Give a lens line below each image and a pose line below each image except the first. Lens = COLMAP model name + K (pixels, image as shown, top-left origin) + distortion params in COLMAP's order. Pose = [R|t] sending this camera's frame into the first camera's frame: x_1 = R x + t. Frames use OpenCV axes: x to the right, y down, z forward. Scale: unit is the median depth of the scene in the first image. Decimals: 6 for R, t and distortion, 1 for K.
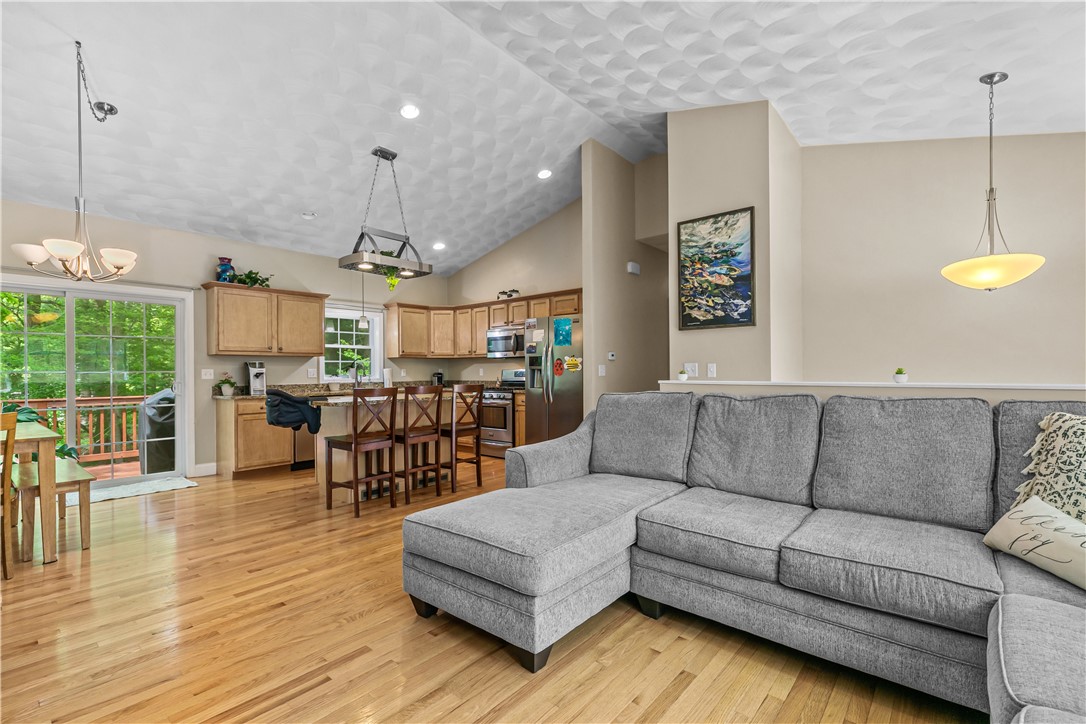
lens RADIAL K [[497.5, 0, 545.0], [0, 497.5, 367.5], [0, 0, 1]] dist [0.012193, -0.000012]
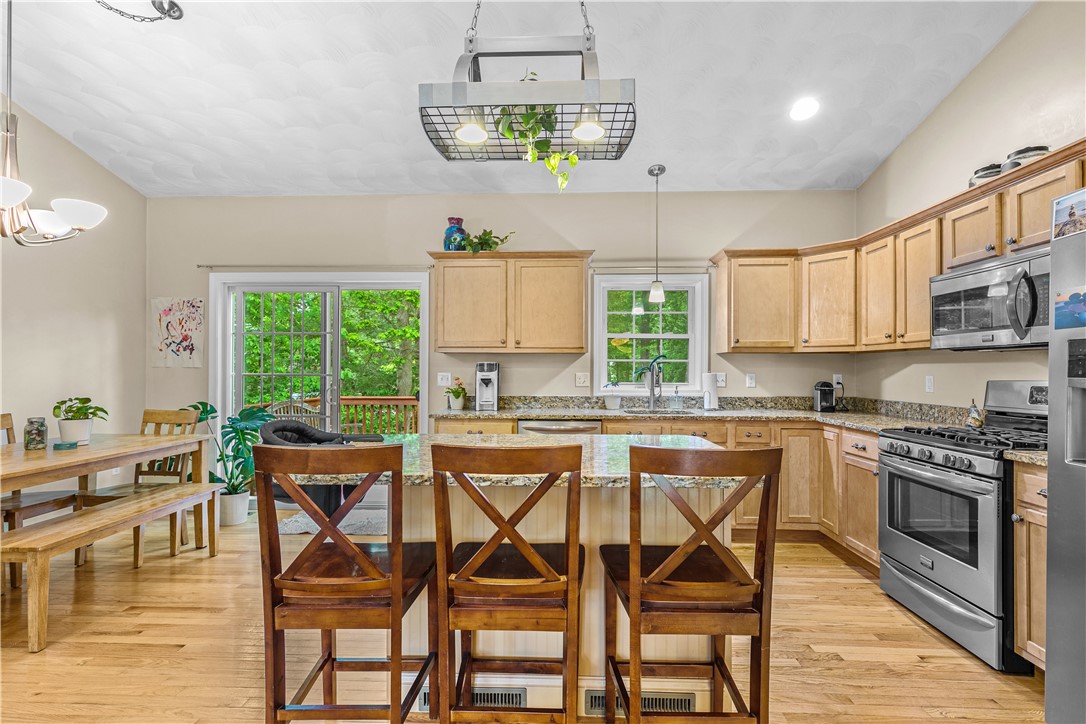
lens RADIAL K [[497.5, 0, 547.3], [0, 497.5, 369.4], [0, 0, 1]] dist [0.012193, -0.000012]
pose [[0.621316, 0.009209, -0.783506, 0.004445], [-0.002511, 0.999949, 0.009762, -0.007174], [0.783556, -0.004098, 0.621308, 0.535424]]
